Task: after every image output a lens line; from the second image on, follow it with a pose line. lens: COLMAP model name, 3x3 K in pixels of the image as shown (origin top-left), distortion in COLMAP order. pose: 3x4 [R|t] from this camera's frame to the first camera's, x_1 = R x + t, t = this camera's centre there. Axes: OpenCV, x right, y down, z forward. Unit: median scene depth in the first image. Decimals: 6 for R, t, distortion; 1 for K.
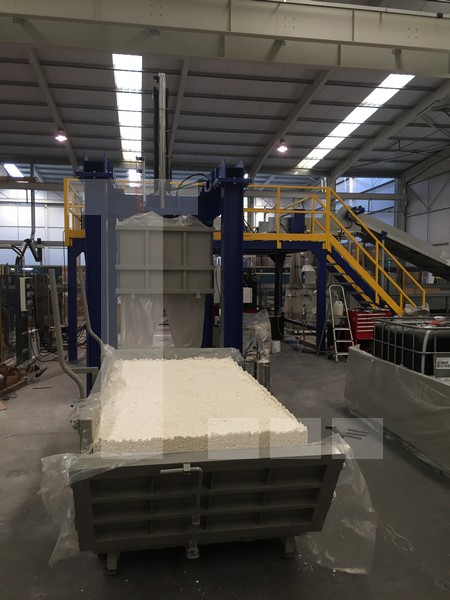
lens RADIAL K [[510.8, 0, 225.0], [0, 510.8, 300.0], [0, 0, 1]] dist [0.093115, -0.140892]
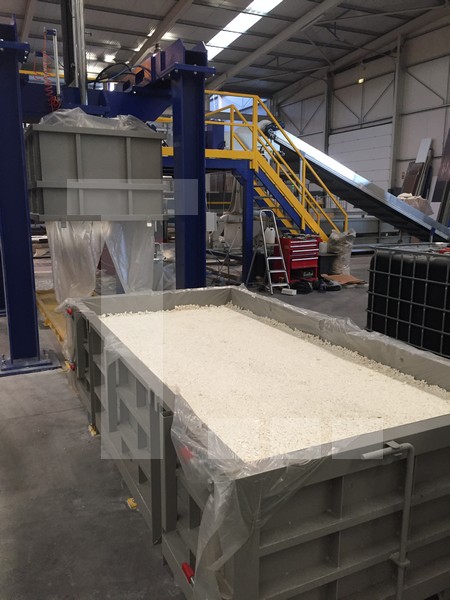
lens RADIAL K [[510.8, 0, 225.0], [0, 510.8, 300.0], [0, 0, 1]] dist [0.093115, -0.140892]
pose [[0.959815, -0.054672, 0.275257, -0.107097], [0.015403, 0.989625, 0.142850, -0.001561], [-0.280211, -0.132869, 0.950698, 0.132467]]
